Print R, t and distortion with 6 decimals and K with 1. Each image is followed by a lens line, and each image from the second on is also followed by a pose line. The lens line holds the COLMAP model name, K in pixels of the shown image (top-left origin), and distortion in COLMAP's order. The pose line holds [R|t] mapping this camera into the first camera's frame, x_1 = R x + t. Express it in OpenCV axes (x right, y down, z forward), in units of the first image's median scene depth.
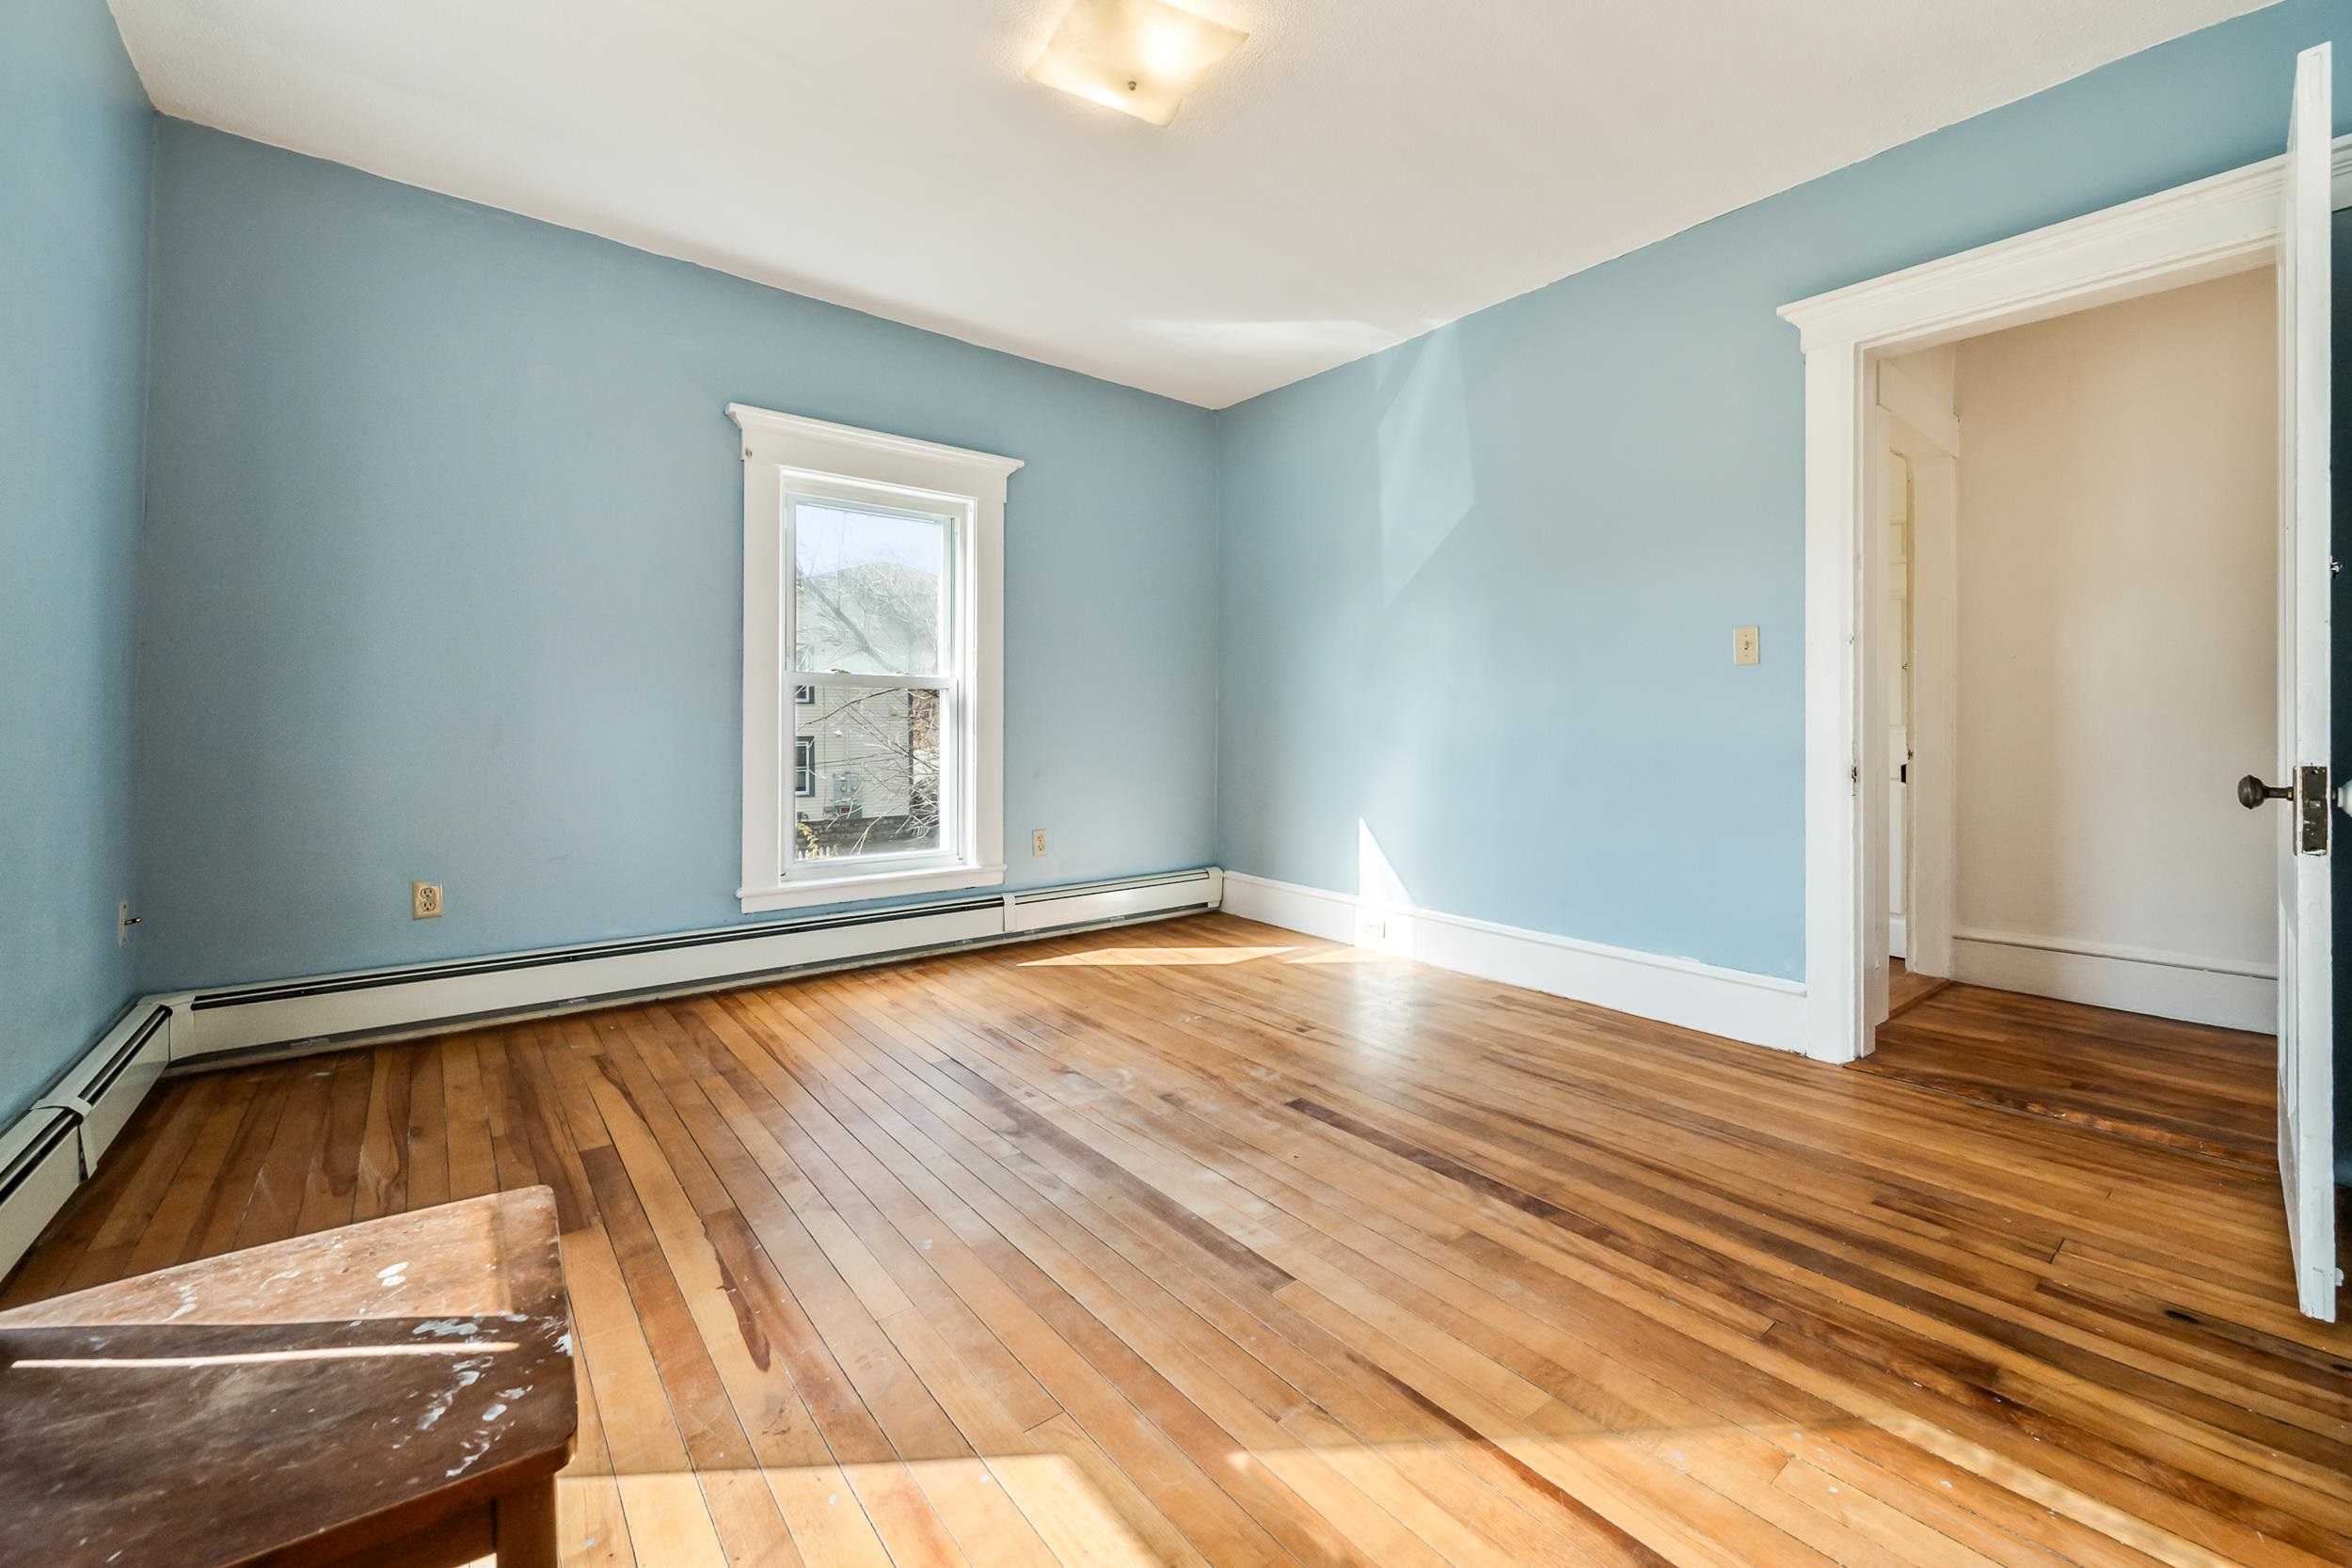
lens RADIAL K [[951.2, 0, 1178.3], [0, 951.2, 727.0], [0, 0, 1]] dist [0.000477, 0.000044]
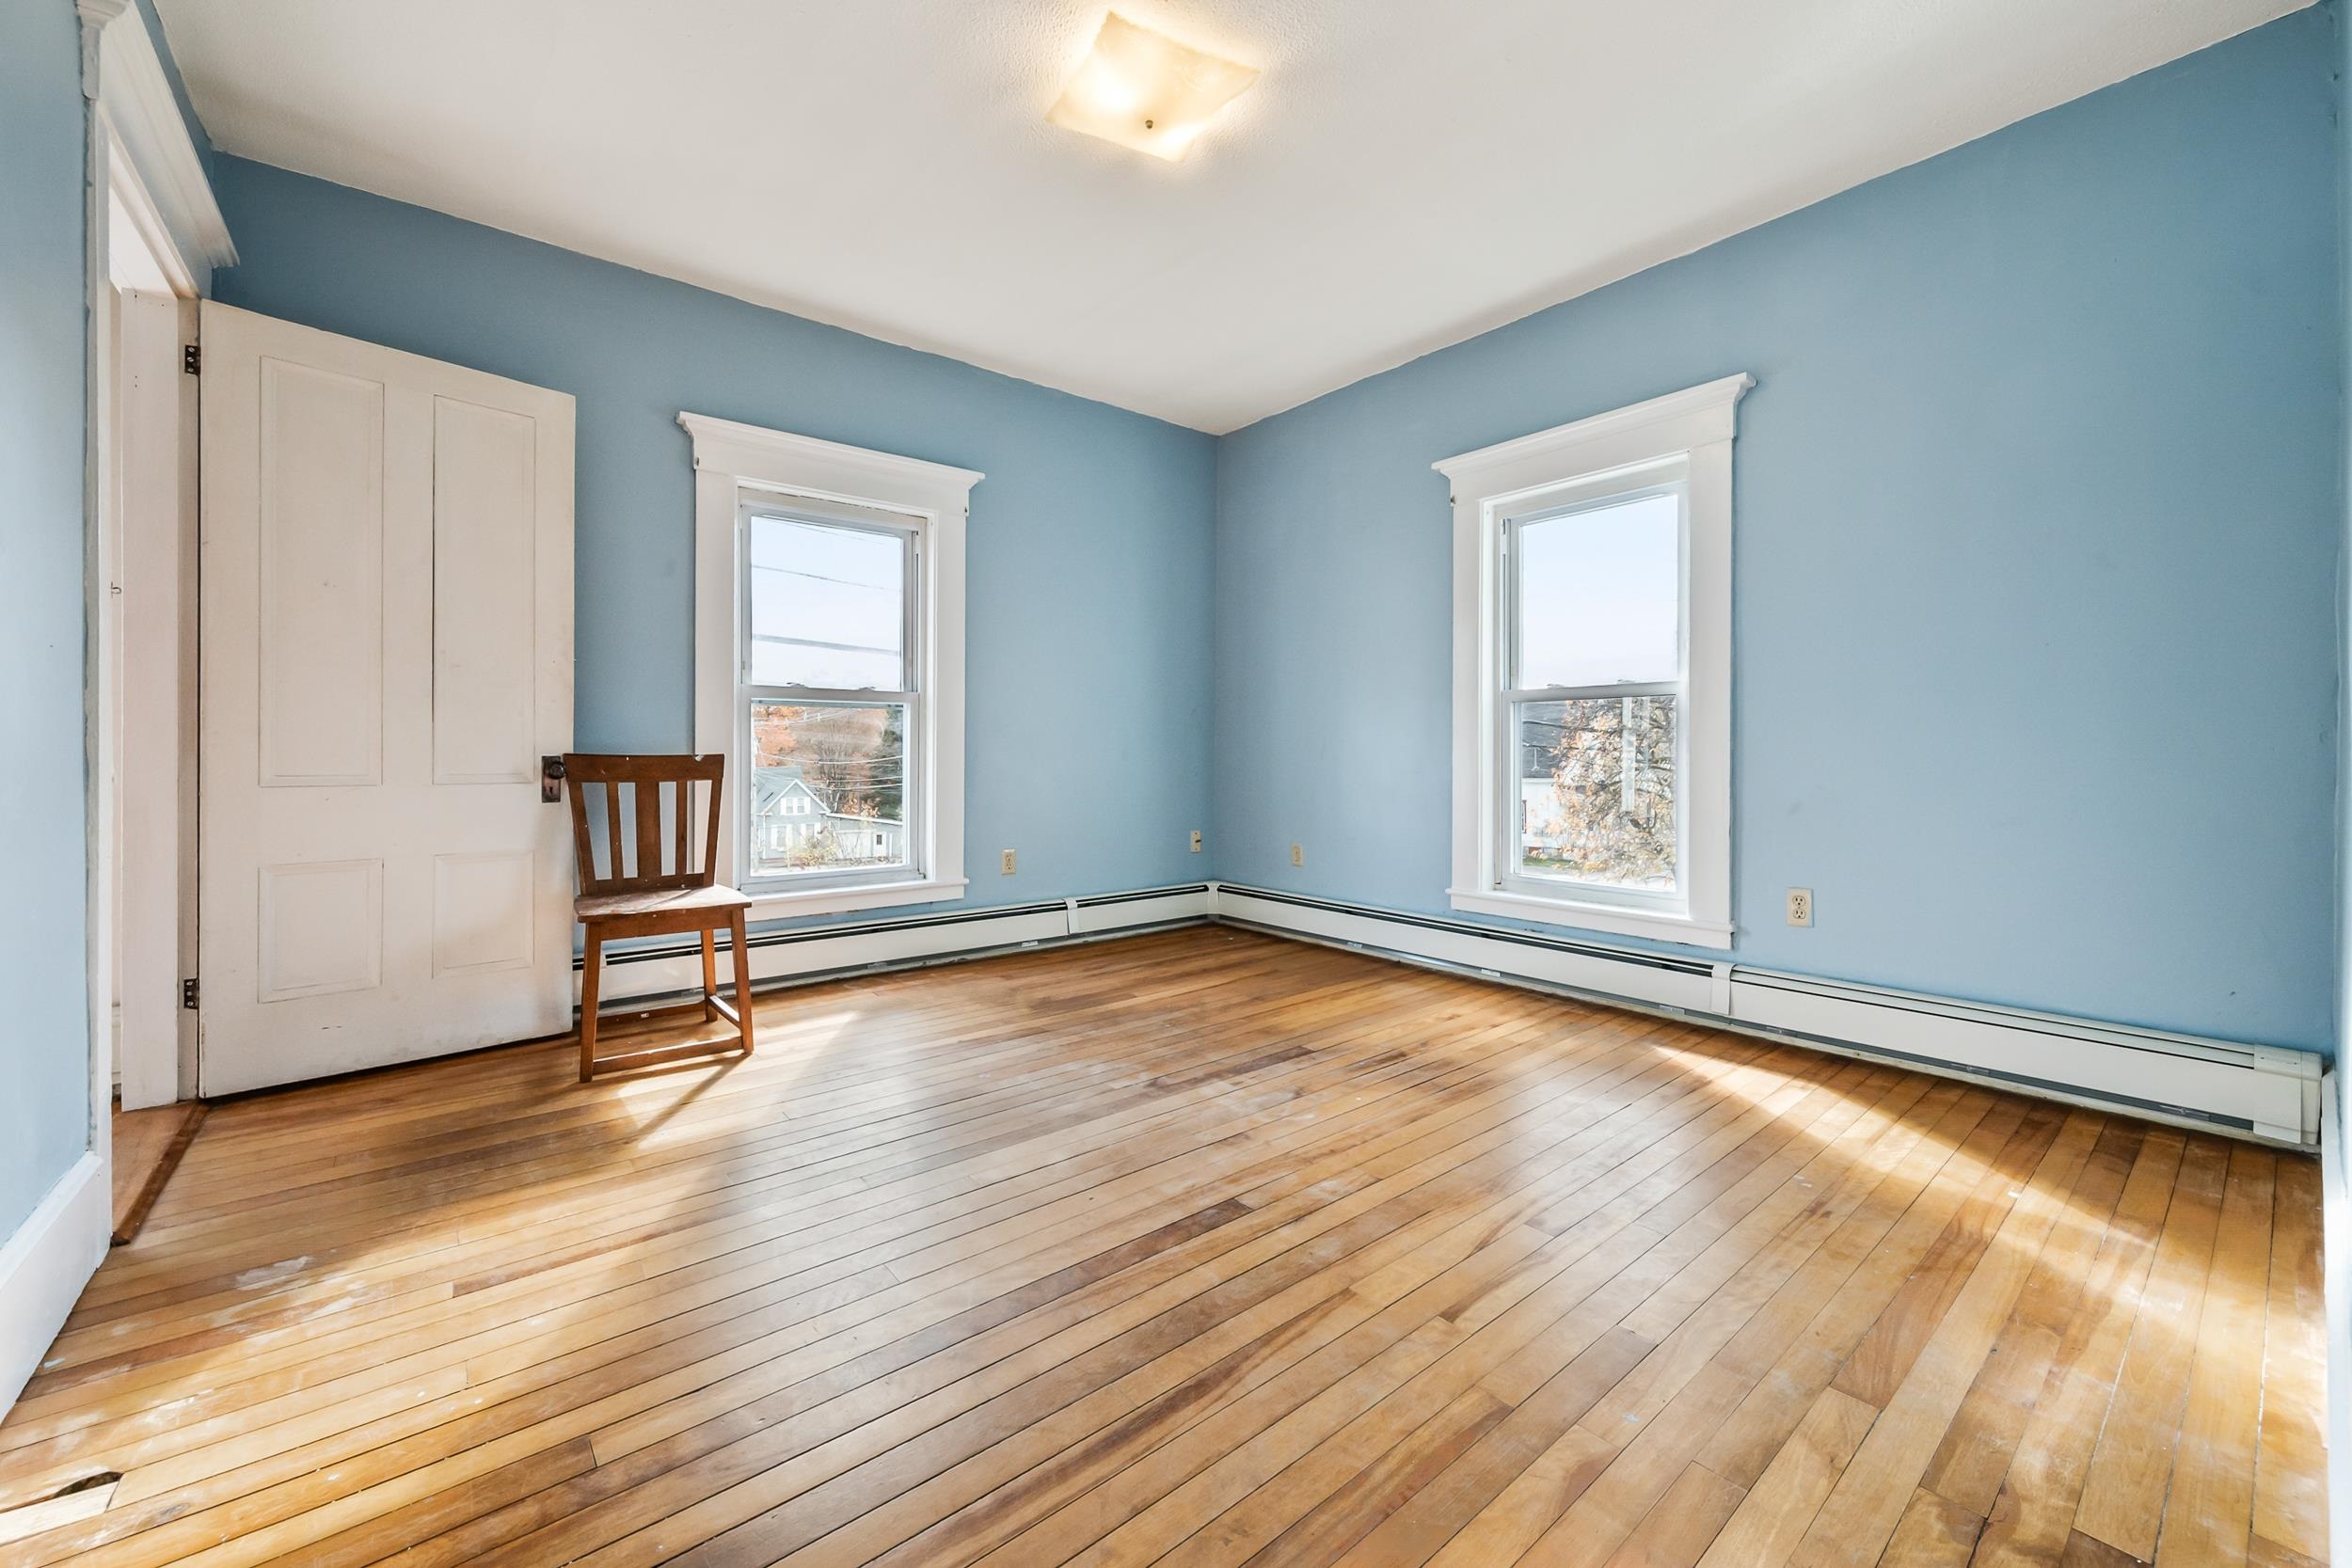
lens RADIAL K [[921.5, 0, 1178.7], [0, 921.5, 753.6], [0, 0, 1]] dist [-0.001479, -0.000199]
pose [[0.015043, 0.000732, -0.999887, 0.888946], [0.000287, 1.000000, 0.000737, 0.016194], [0.999887, -0.000298, 0.015043, 0.934469]]
